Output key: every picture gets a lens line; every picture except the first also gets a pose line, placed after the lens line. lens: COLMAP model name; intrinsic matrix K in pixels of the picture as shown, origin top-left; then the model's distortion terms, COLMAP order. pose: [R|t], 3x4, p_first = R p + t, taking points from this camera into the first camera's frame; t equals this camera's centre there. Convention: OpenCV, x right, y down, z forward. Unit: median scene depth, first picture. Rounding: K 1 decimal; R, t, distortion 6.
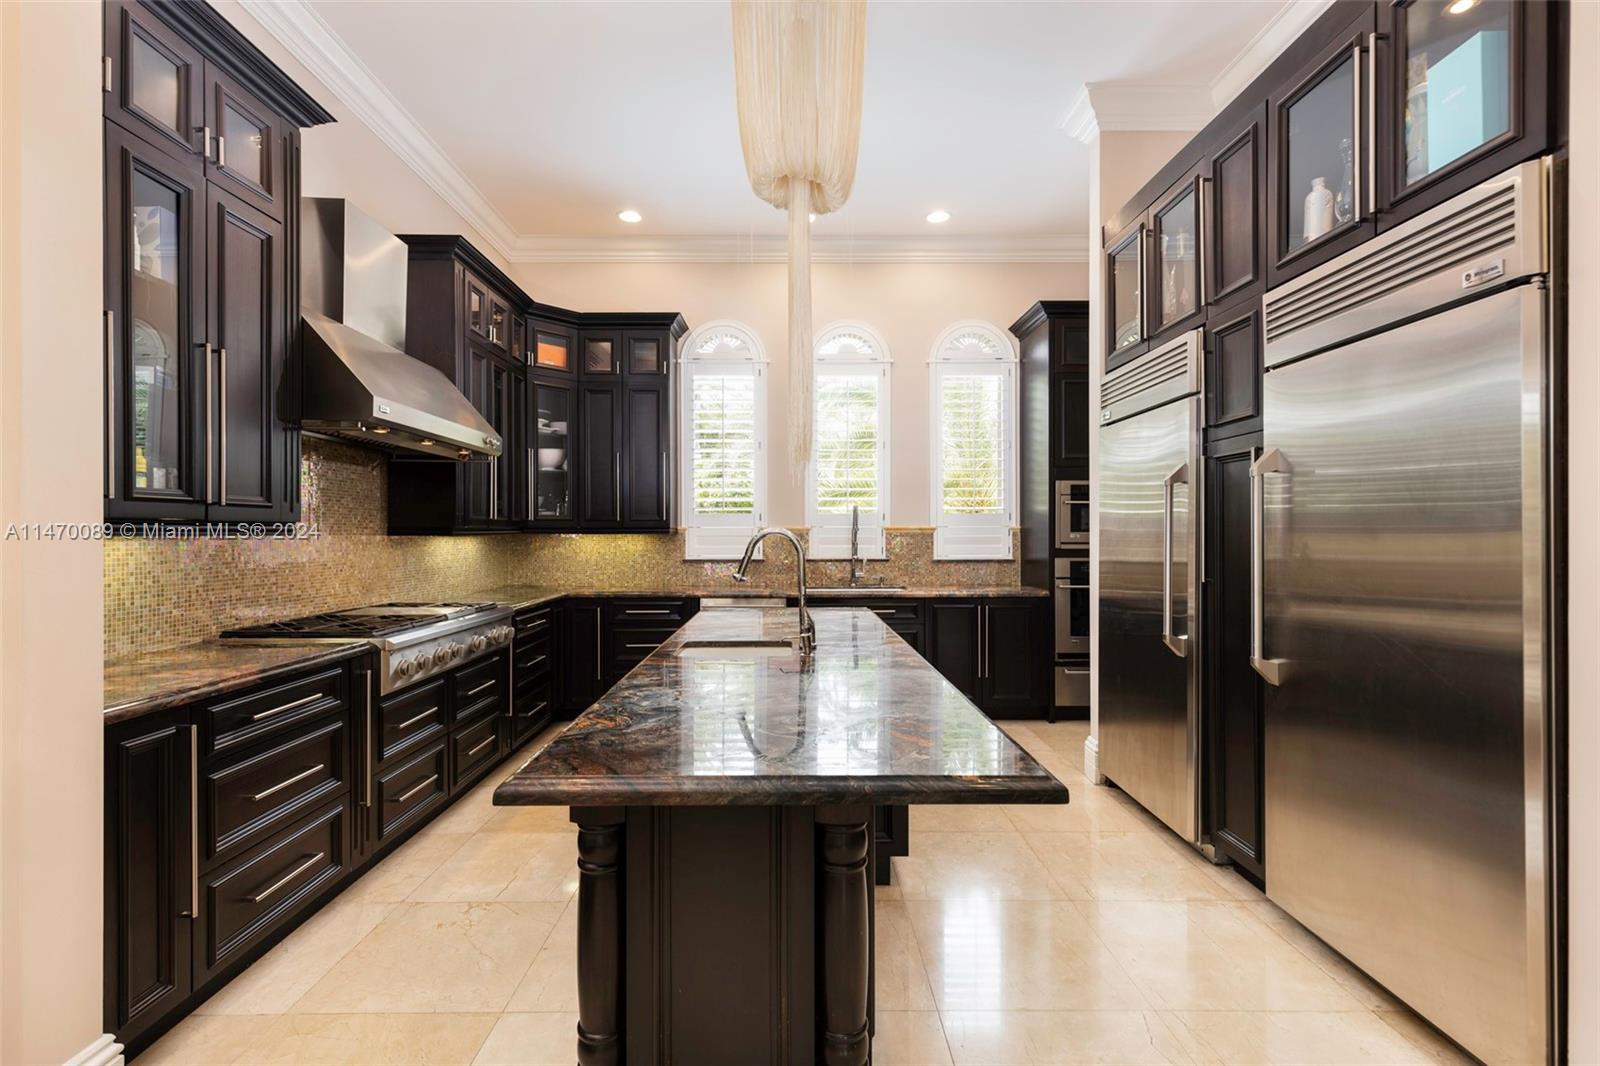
lens RADIAL K [[729.5, 0, 803.7], [0, 729.5, 530.2], [0, 0, 1]] dist [0.011551, -0.001165]
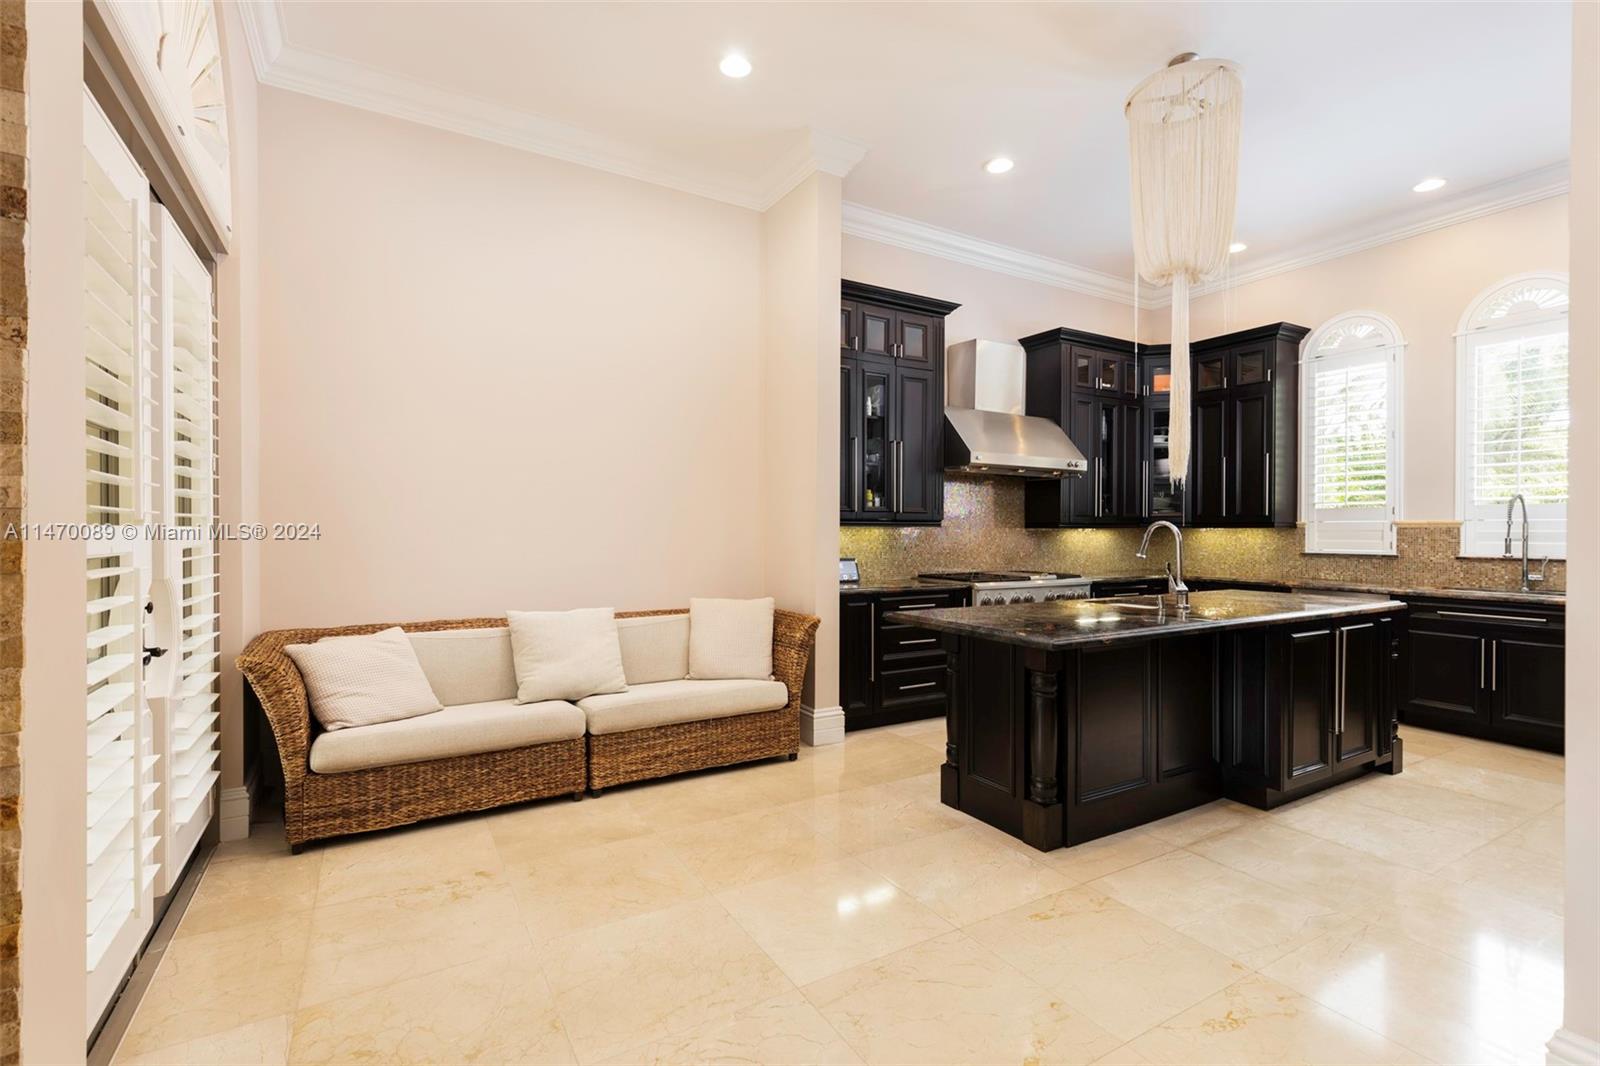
lens RADIAL K [[729.5, 0, 803.7], [0, 729.5, 530.2], [0, 0, 1]] dist [0.011551, -0.001165]
pose [[0.503296, 0.006272, -0.864091, 0.574034], [-0.000769, 0.999977, 0.006810, 0.001793], [0.864114, -0.002763, 0.503289, -0.210182]]
